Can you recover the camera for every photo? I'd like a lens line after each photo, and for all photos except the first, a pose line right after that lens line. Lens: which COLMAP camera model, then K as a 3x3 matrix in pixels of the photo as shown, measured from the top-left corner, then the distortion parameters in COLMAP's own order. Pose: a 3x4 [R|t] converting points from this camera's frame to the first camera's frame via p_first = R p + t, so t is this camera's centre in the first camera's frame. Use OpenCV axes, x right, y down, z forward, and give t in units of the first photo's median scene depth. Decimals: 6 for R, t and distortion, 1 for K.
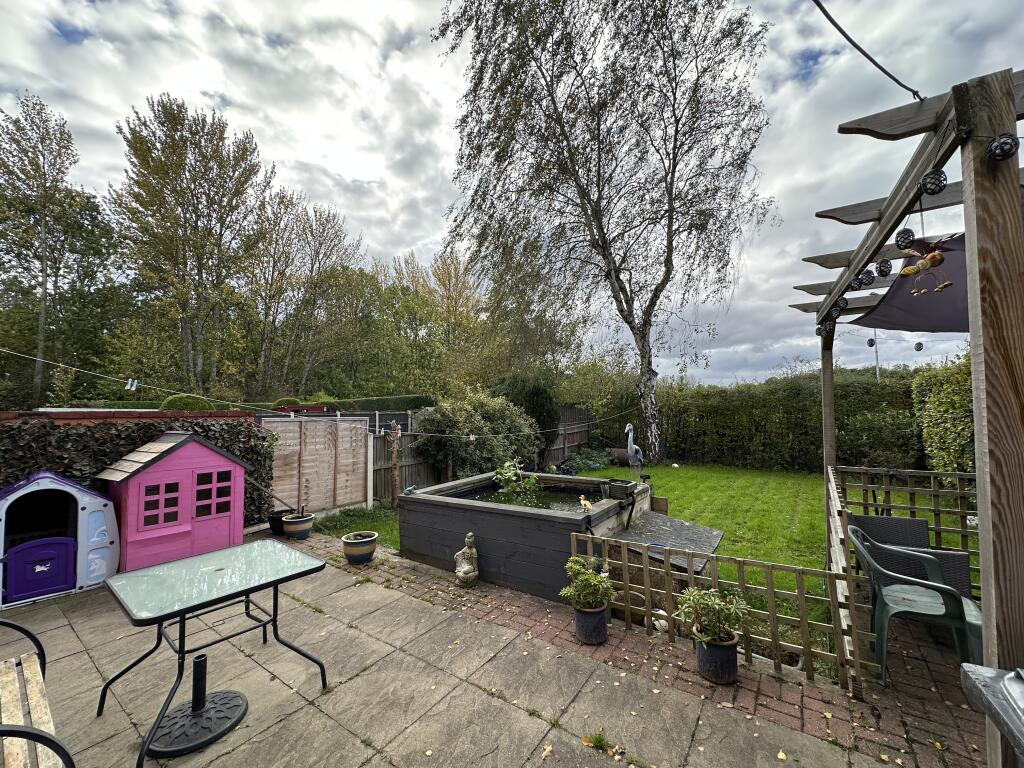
lens RADIAL K [[408.0, 0, 511.2], [0, 408.0, 387.8], [0, 0, 1]] dist [-0.001605, 0.000848]
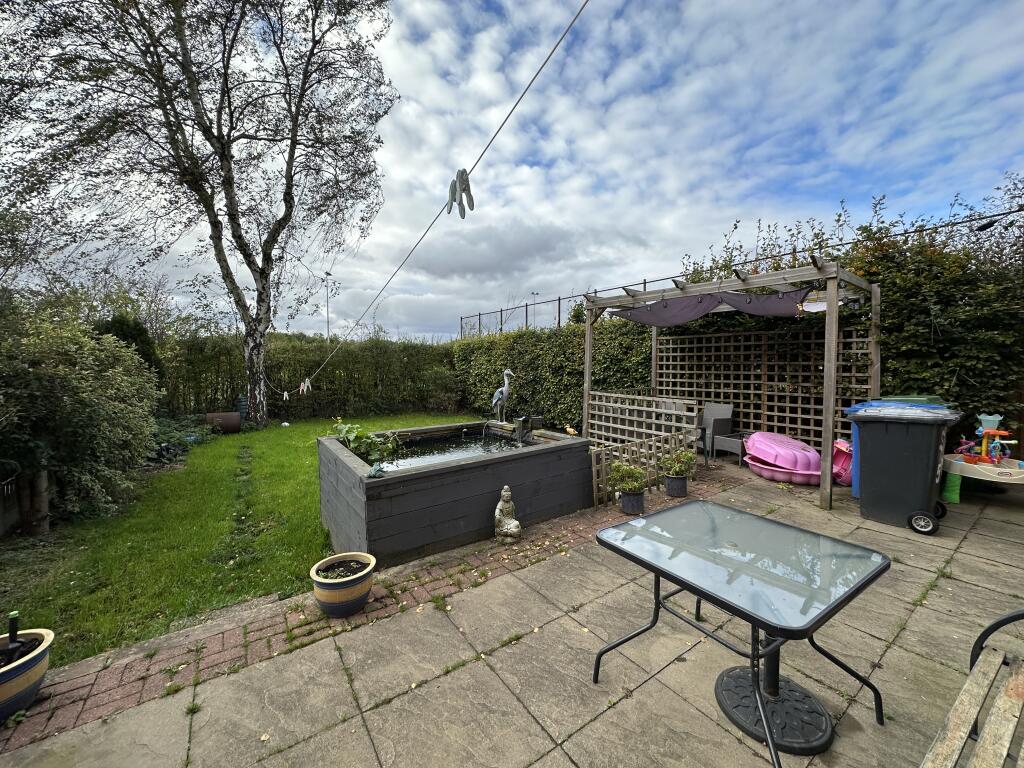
lens RADIAL K [[408.0, 0, 510.2], [0, 408.0, 380.2], [0, 0, 1]] dist [-0.001605, 0.000848]
pose [[0.334243, -0.024627, 0.942165, -0.926372], [-0.050098, 0.997781, 0.043853, 0.076019], [-0.941154, -0.061859, 0.332268, 0.682714]]
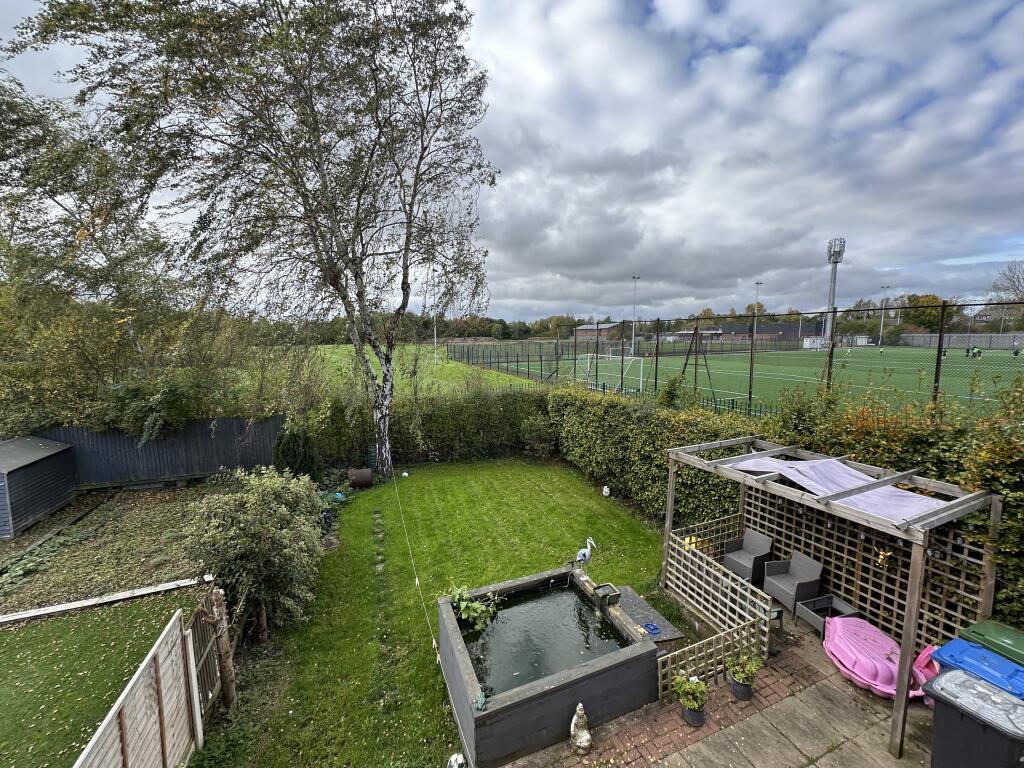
lens RADIAL K [[408.0, 0, 511.6], [0, 408.0, 382.5], [0, 0, 1]] dist [-0.001605, 0.000848]
pose [[0.542762, -0.089488, 0.835106, -1.050501], [-0.044133, 0.989895, 0.134758, -0.669555], [-0.838726, -0.109997, 0.533328, 0.632450]]
